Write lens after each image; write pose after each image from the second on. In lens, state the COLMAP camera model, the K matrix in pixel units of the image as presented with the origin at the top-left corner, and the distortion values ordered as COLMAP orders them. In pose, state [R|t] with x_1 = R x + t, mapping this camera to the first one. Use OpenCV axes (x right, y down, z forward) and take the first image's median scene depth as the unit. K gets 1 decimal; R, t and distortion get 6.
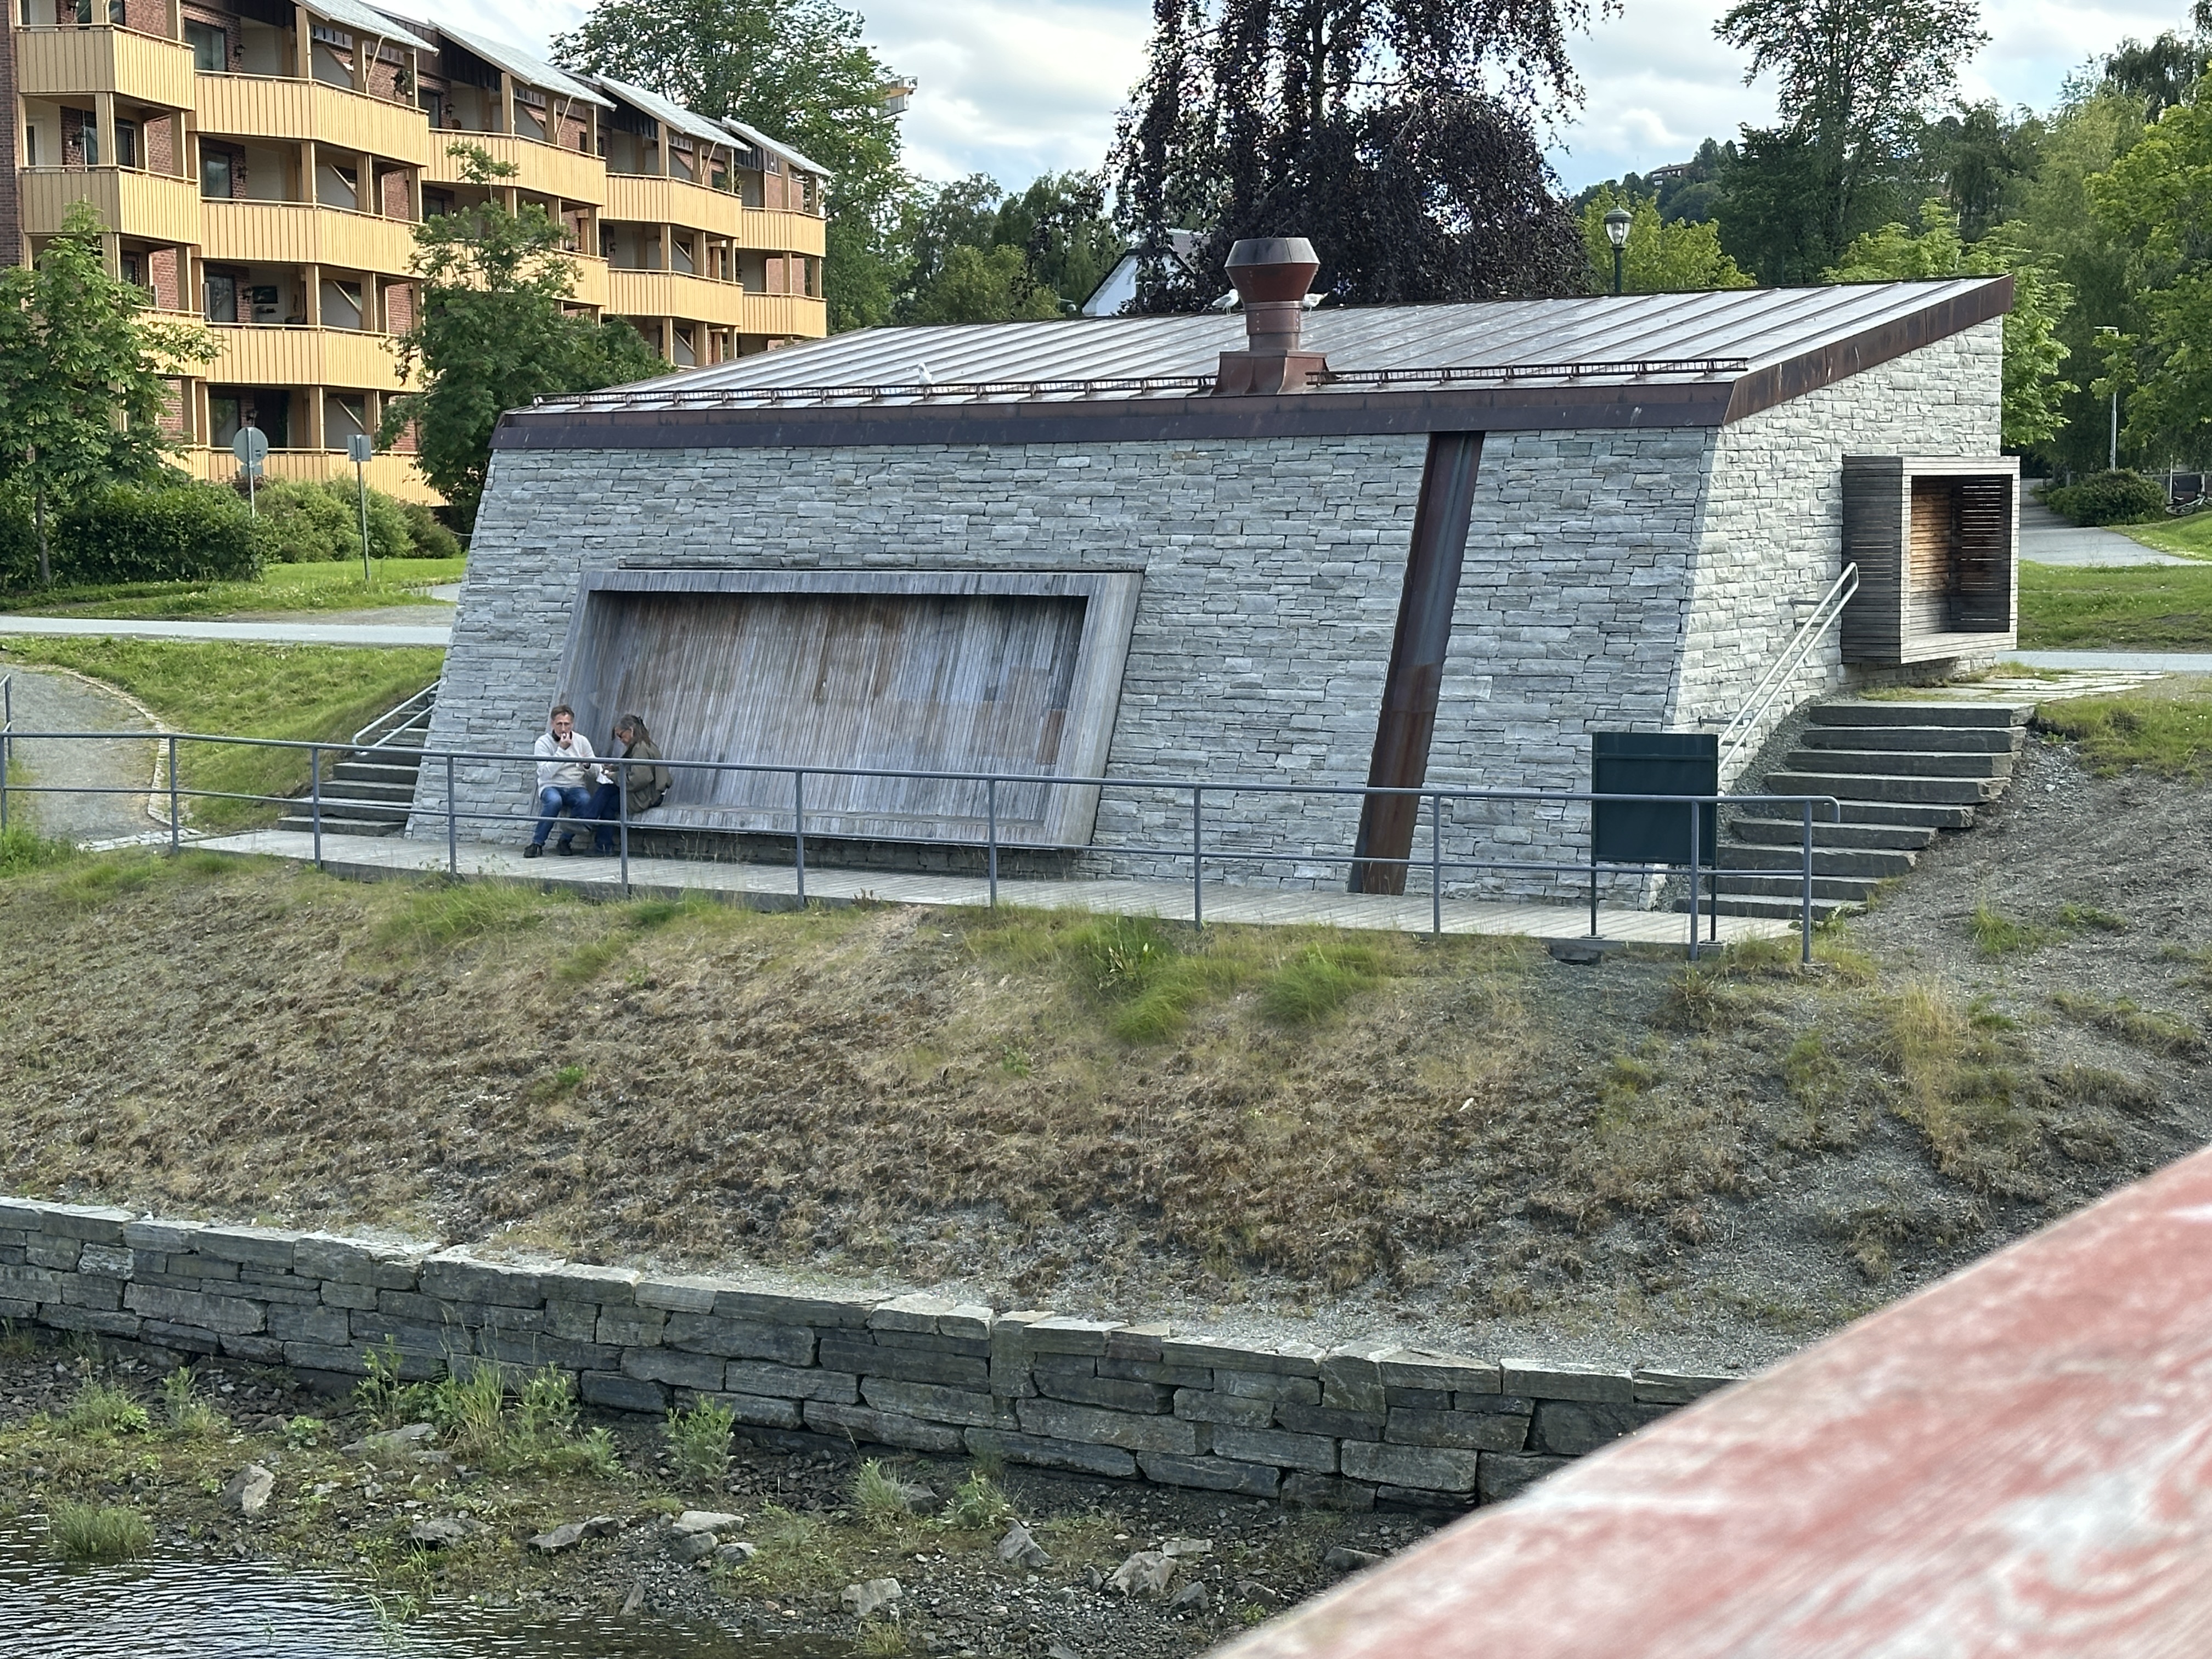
lens RADIAL K [[3772.8, 0, 1117.0], [0, 3772.8, 826.1], [0, 0, 1]] dist [0.099178, 0.000000]
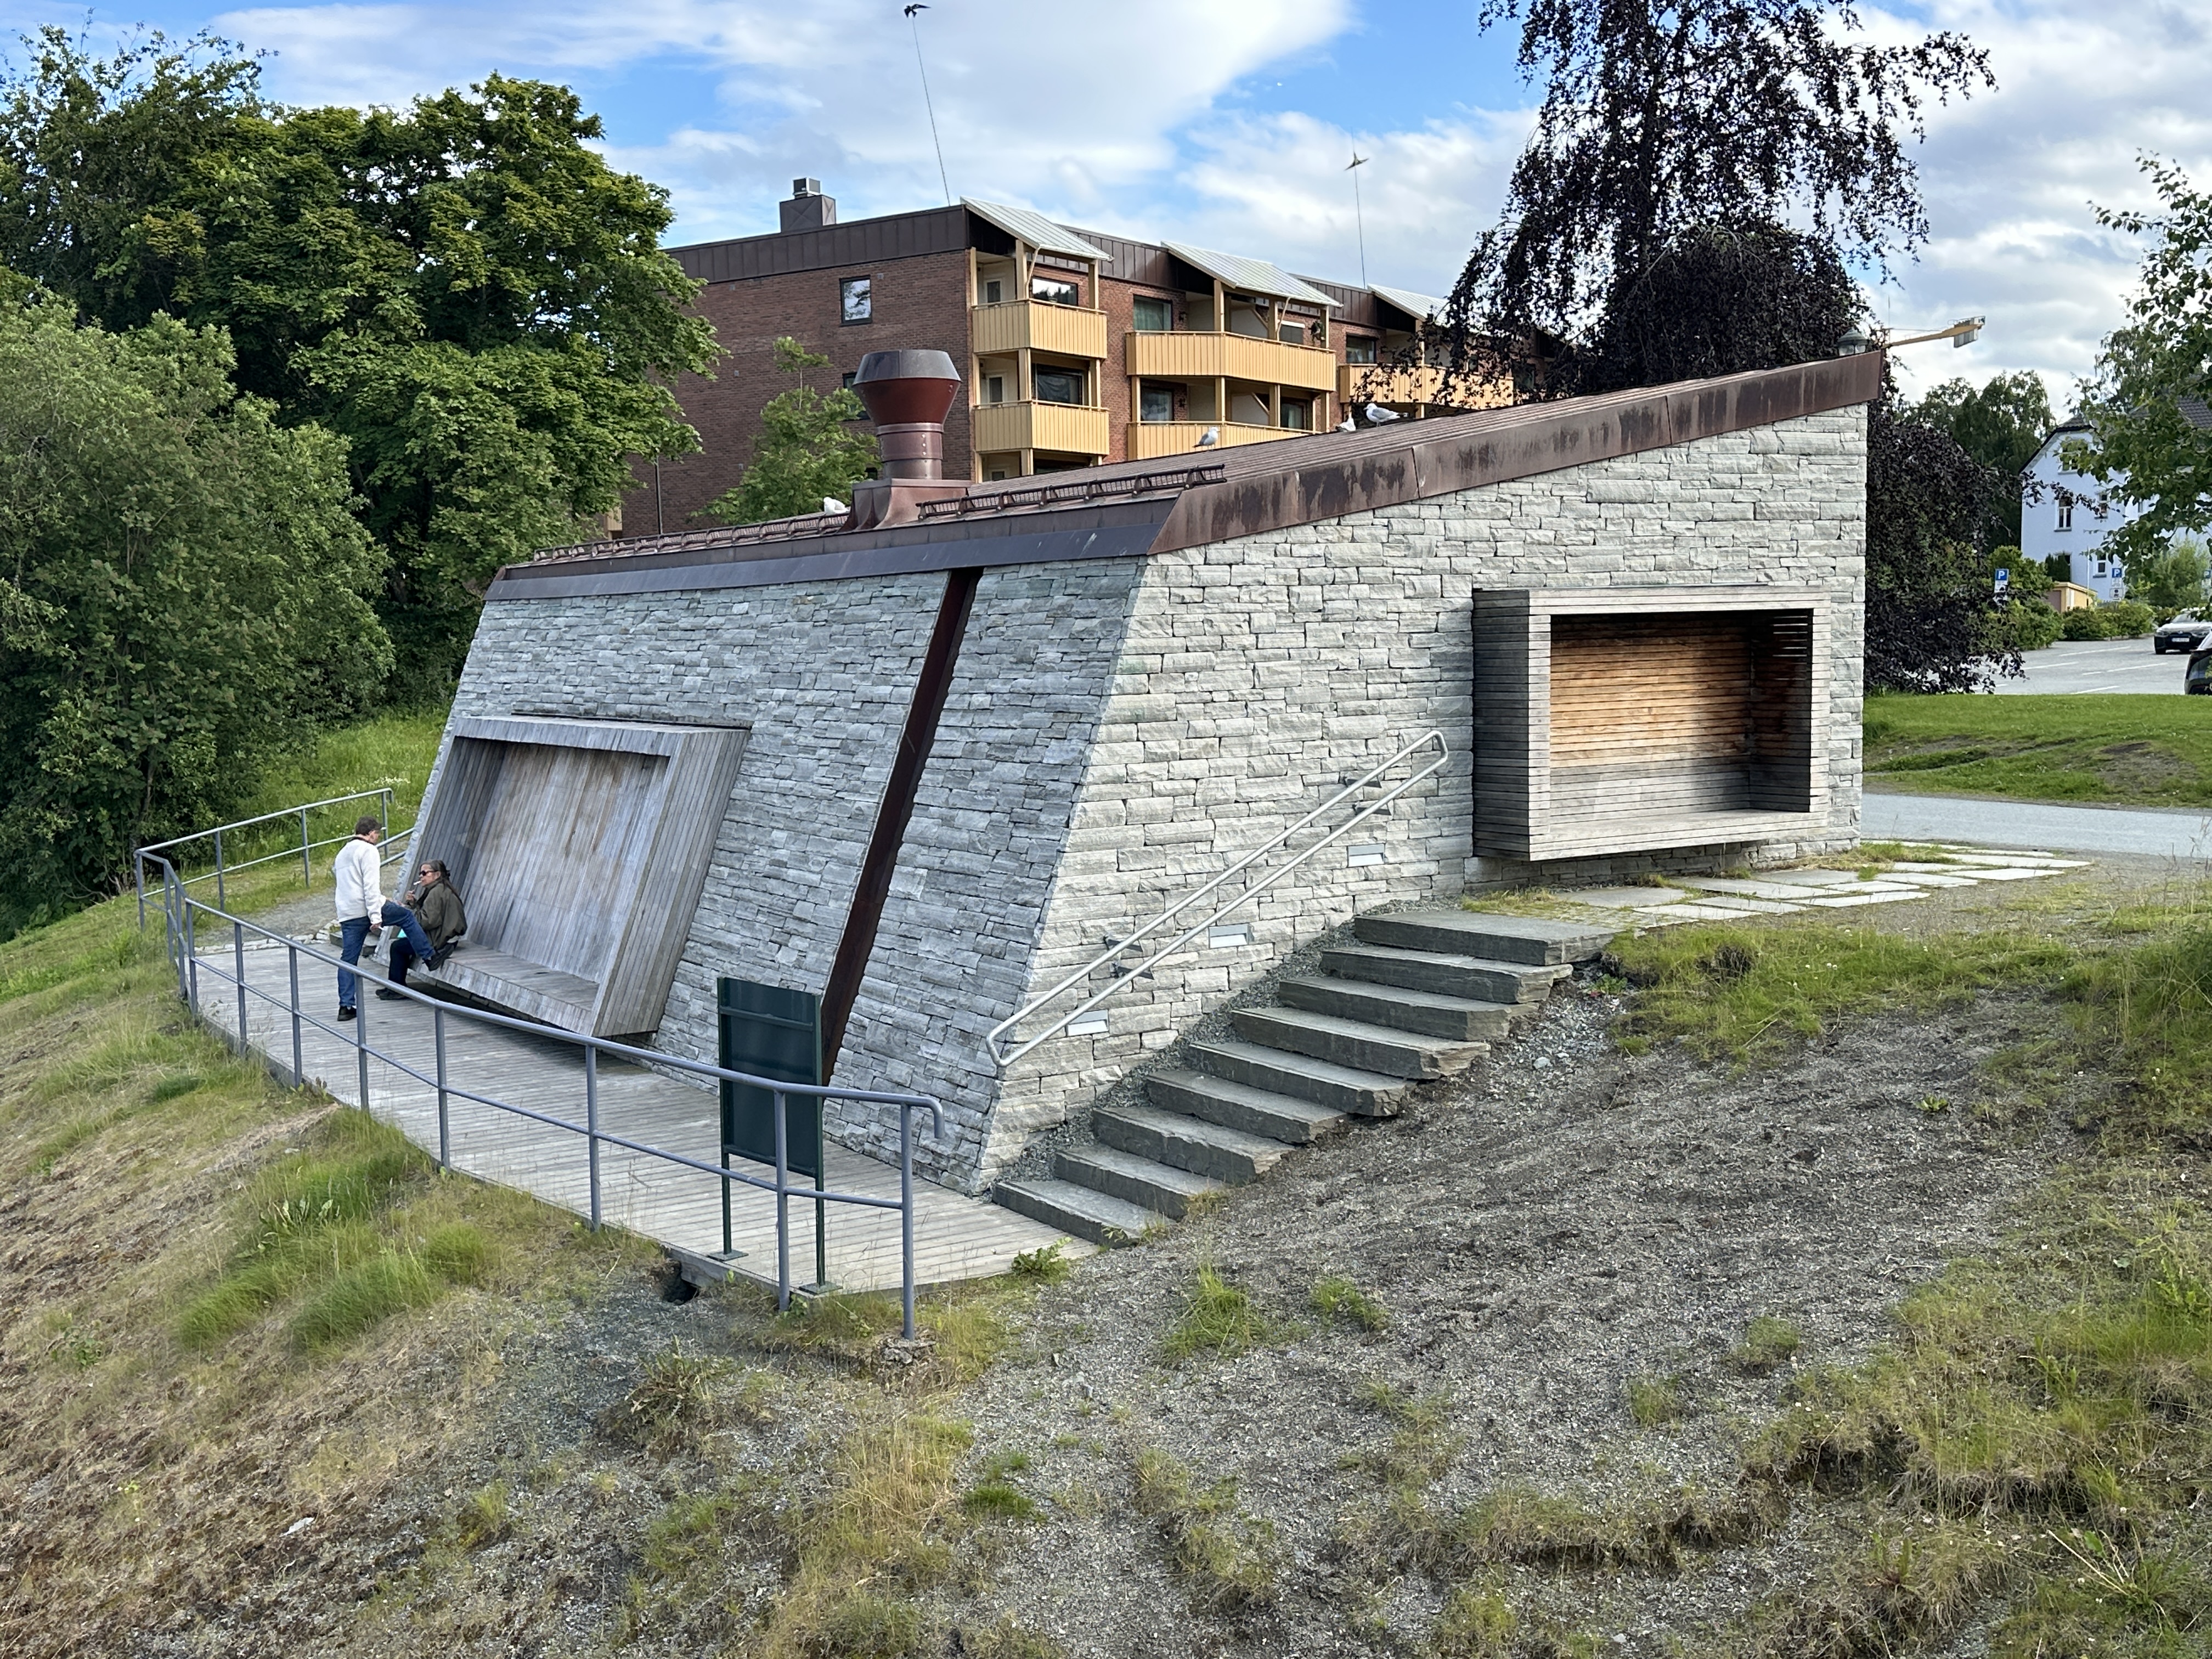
lens RADIAL K [[2353.9, 0, 1108.8], [0, 2353.9, 847.1], [0, 0, 1]] dist [0.133889, 0.000000]
pose [[0.906112, 0.029297, -0.422022, 0.338054], [-0.025949, 0.999570, 0.013676, -0.050930], [0.422241, -0.001441, 0.906483, 0.541659]]
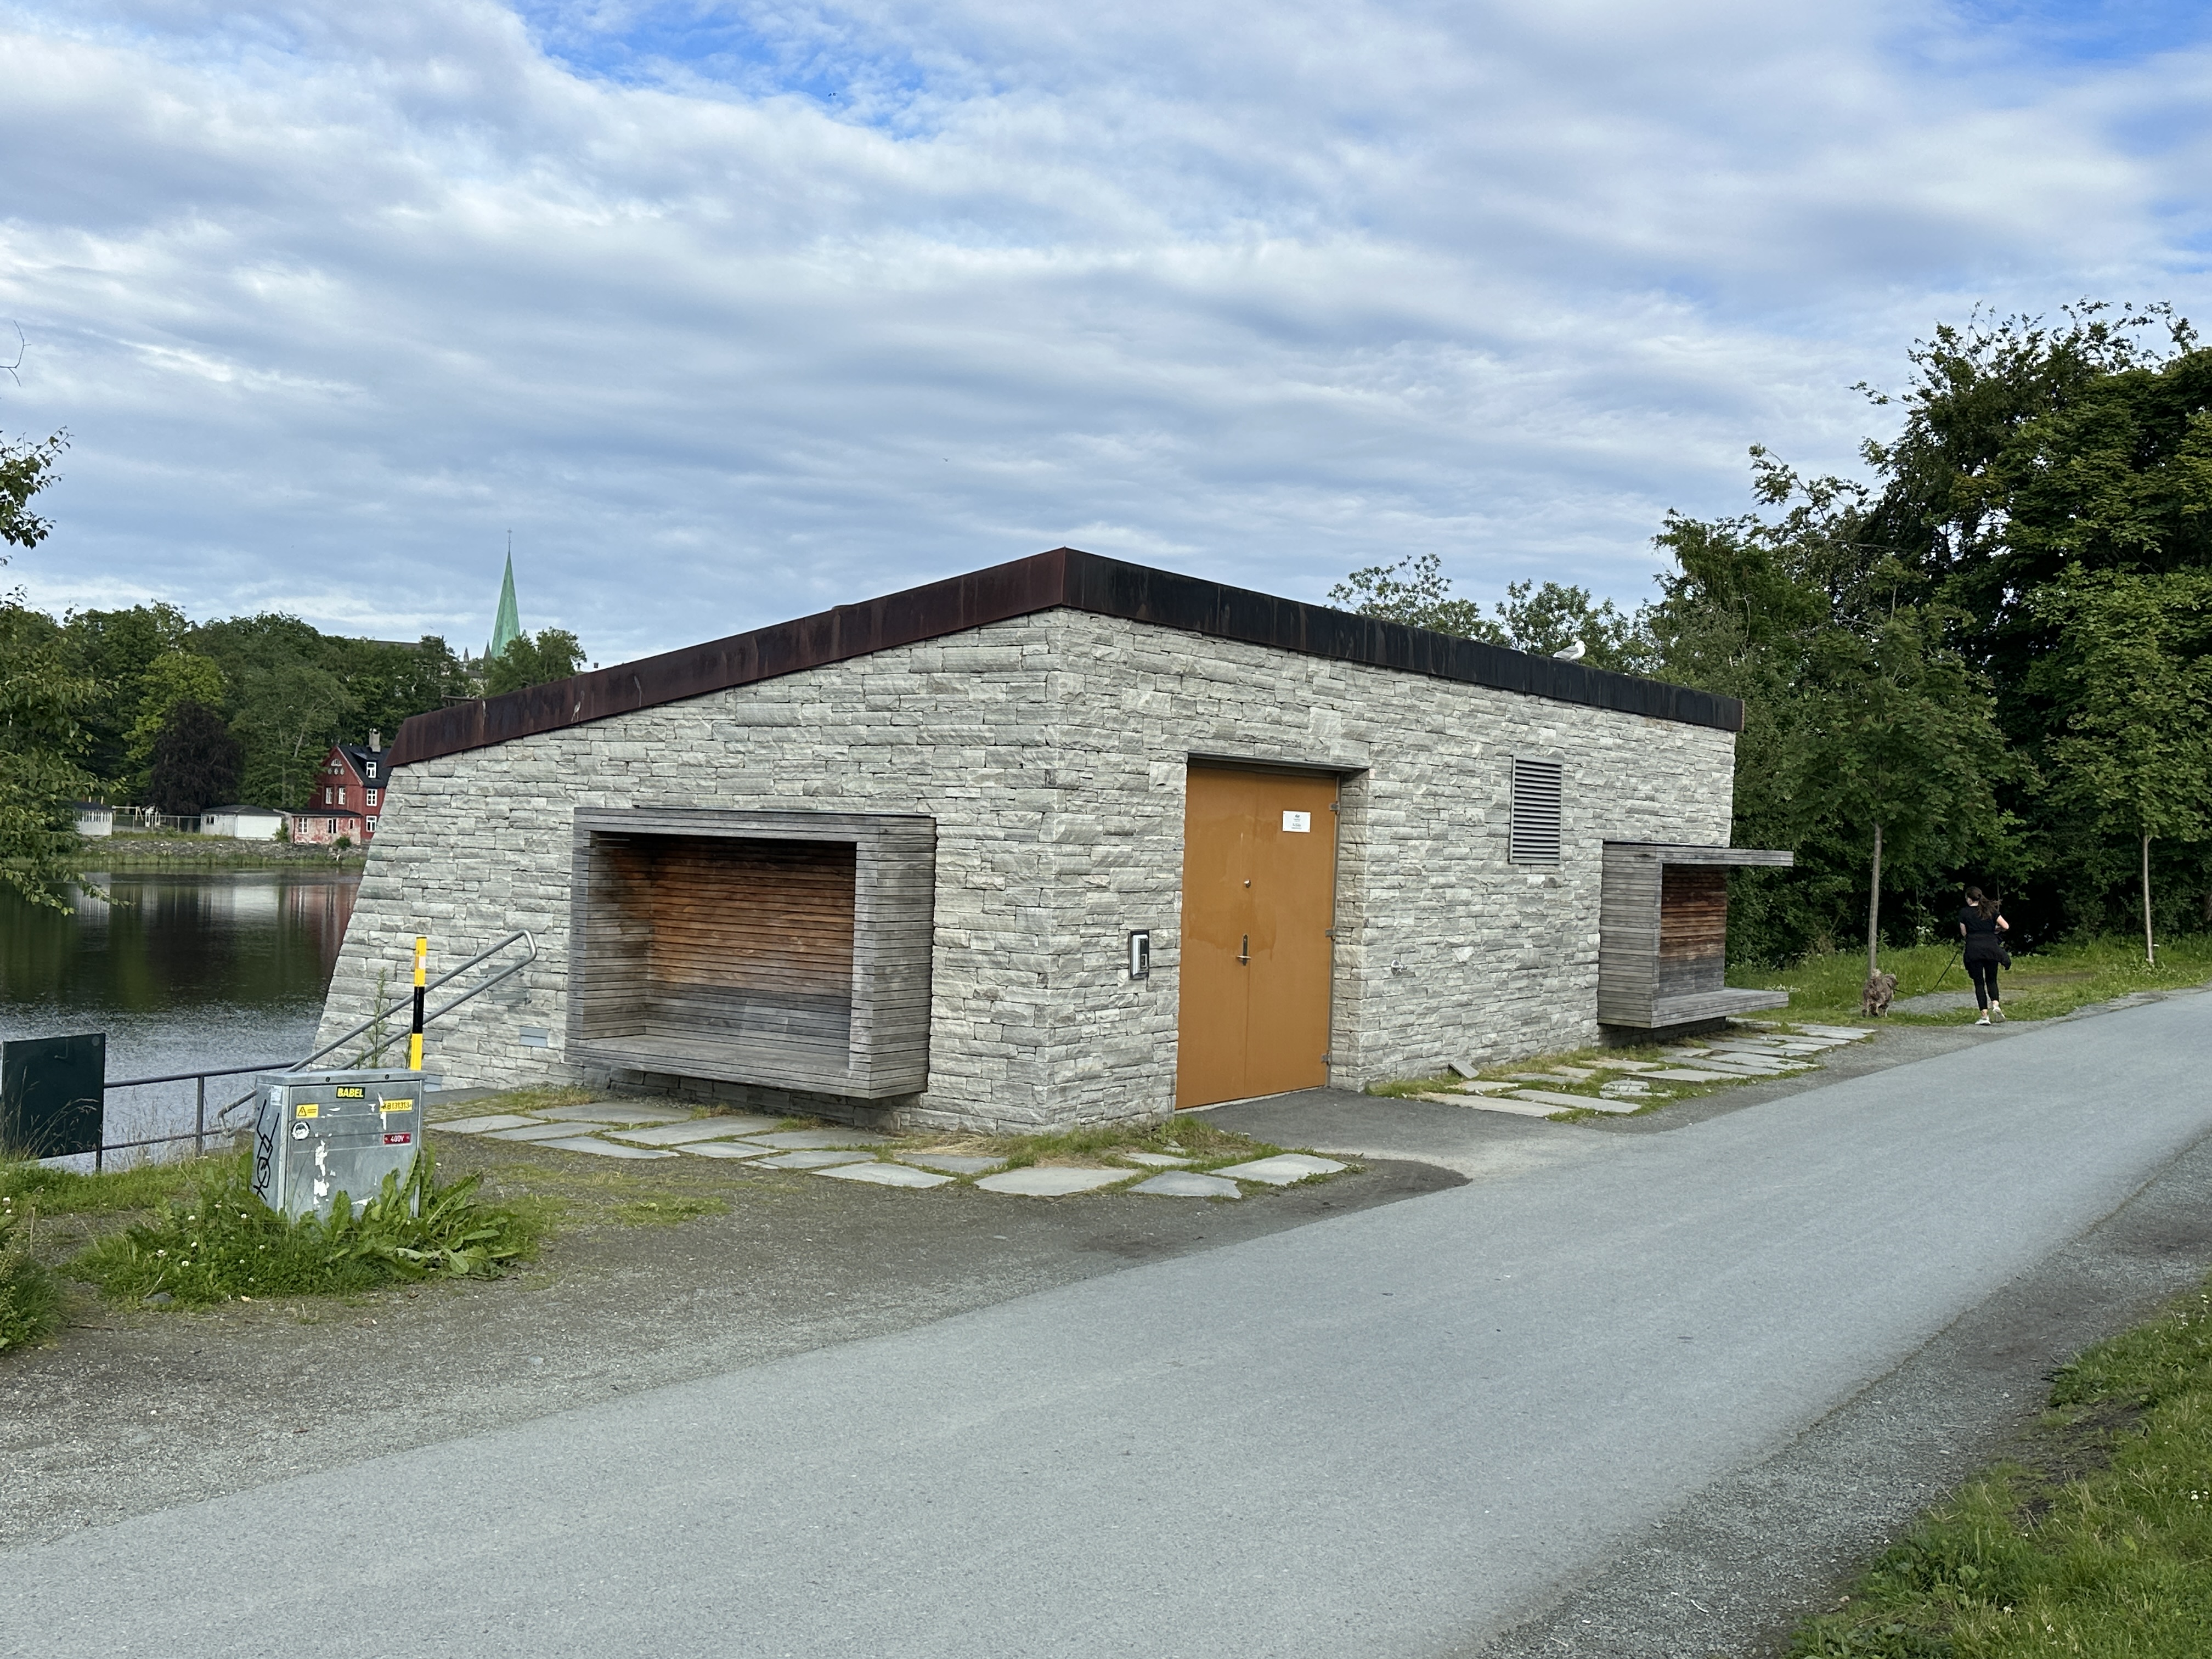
lens RADIAL K [[2252.7, 0, 1108.3], [0, 2252.7, 825.1], [0, 0, 1]] dist [0.025437, 0.000000]
pose [[-0.015623, 0.006223, -0.999859, 0.700517], [-0.124725, 0.992158, 0.008124, -0.113512], [0.992068, 0.124834, -0.014725, 1.138729]]
